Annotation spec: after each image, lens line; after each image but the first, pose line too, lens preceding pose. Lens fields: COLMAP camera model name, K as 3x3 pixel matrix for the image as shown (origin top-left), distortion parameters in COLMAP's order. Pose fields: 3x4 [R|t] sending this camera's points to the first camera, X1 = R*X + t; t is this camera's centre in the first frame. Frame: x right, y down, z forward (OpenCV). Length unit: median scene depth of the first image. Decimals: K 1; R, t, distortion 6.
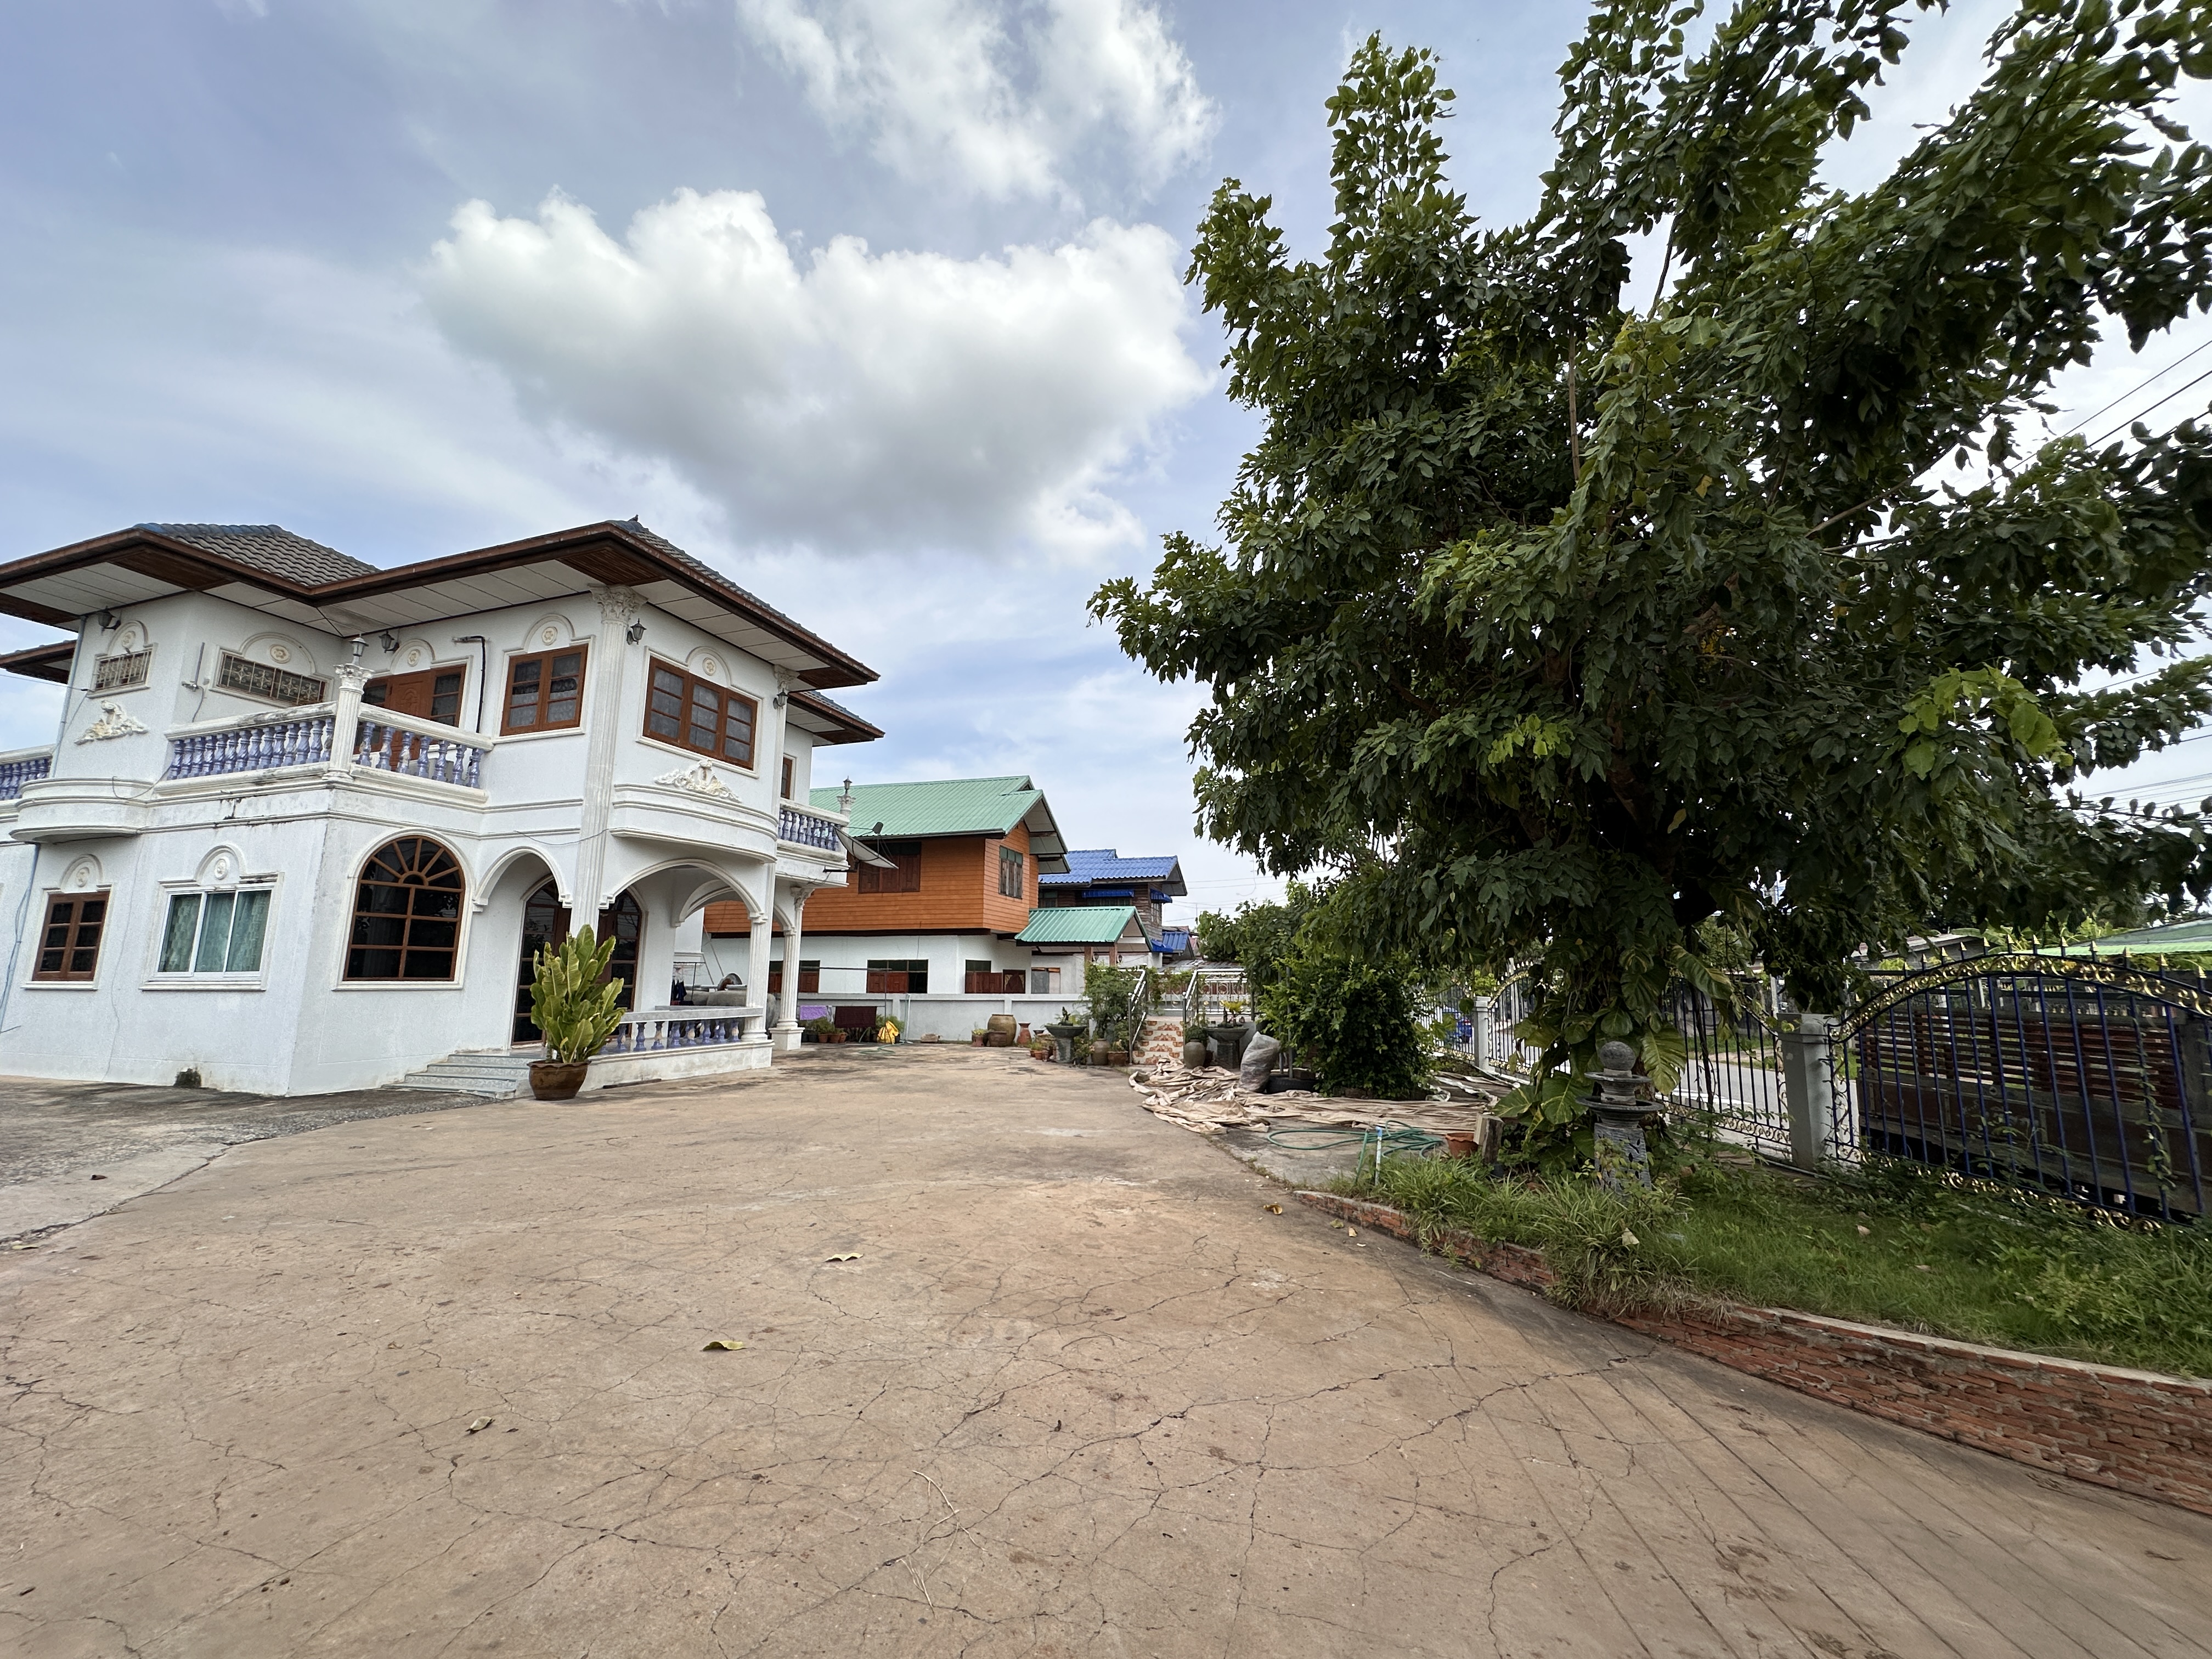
lens RADIAL K [[892.7, 0, 1099.2], [0, 892.7, 827.3], [0, 0, 1]] dist [0.000398, 0.000360]
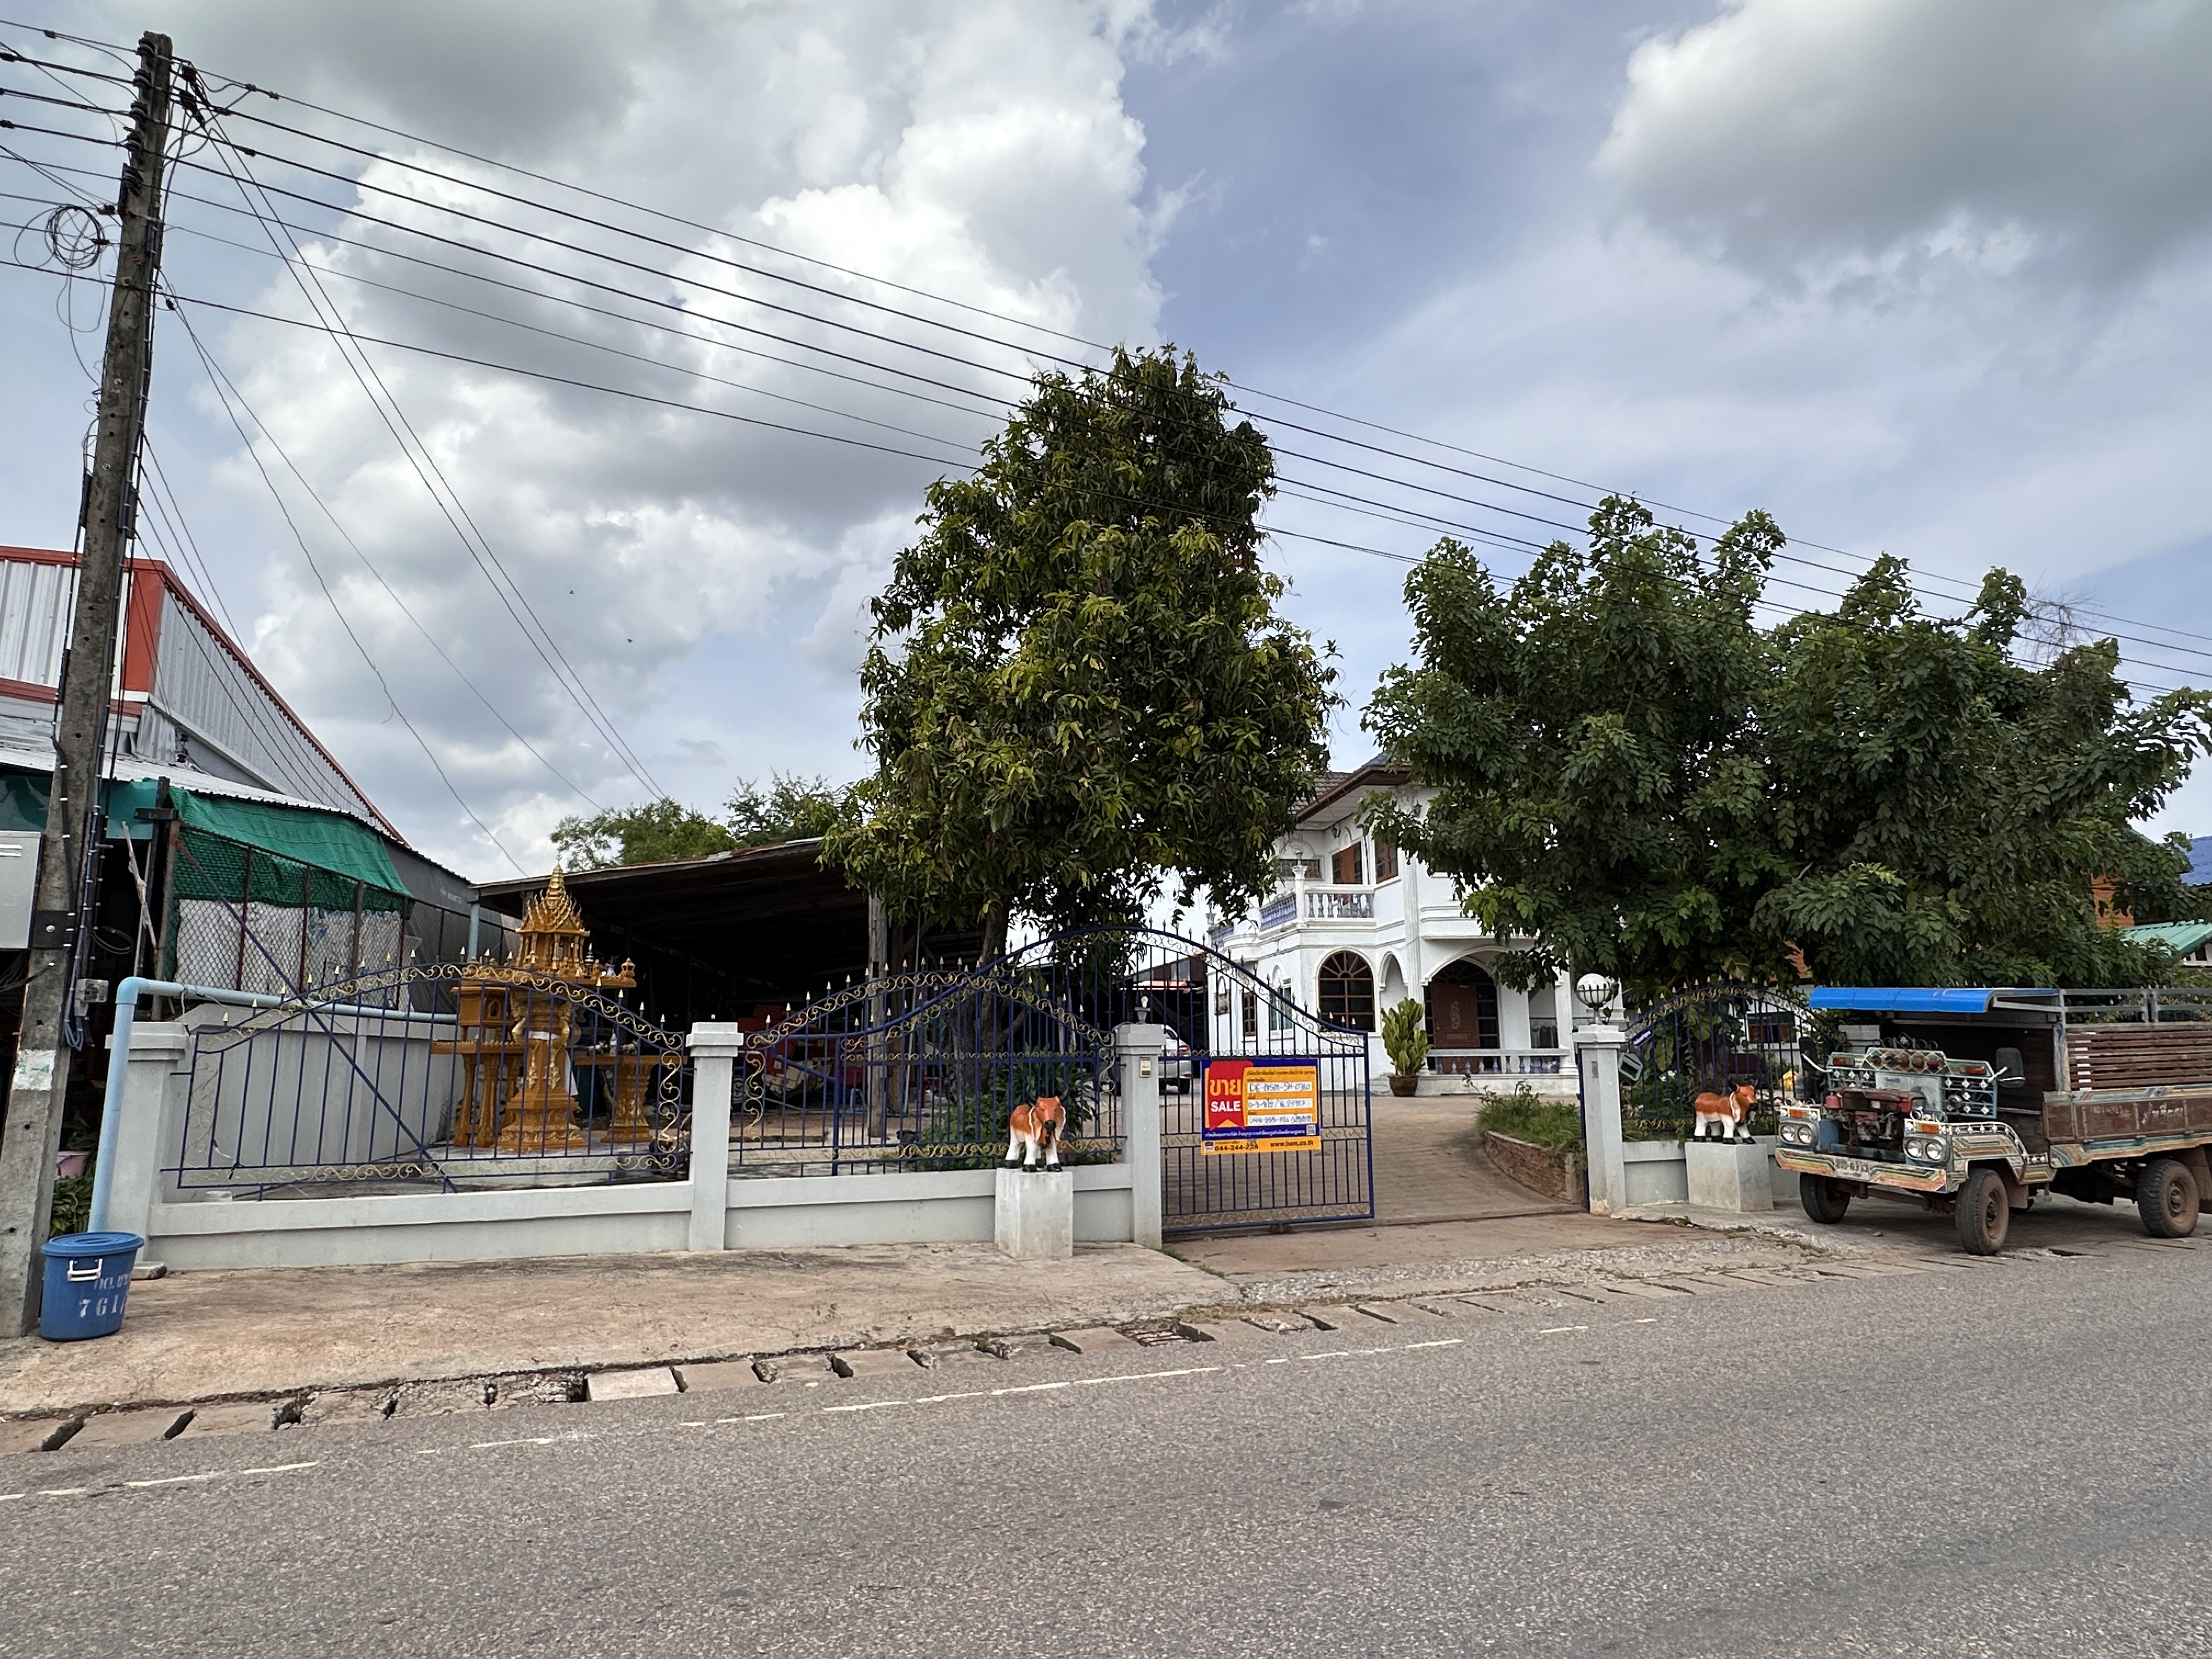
lens RADIAL K [[1269.7, 0, 1098.8], [0, 1269.7, 828.5], [0, 0, 1]] dist [-0.003795, 0.001858]
pose [[0.450593, -0.165024, -0.877344, 1.247832], [0.158475, 0.981943, -0.103308, -0.044682], [0.878551, -0.092488, 0.468610, -0.576319]]
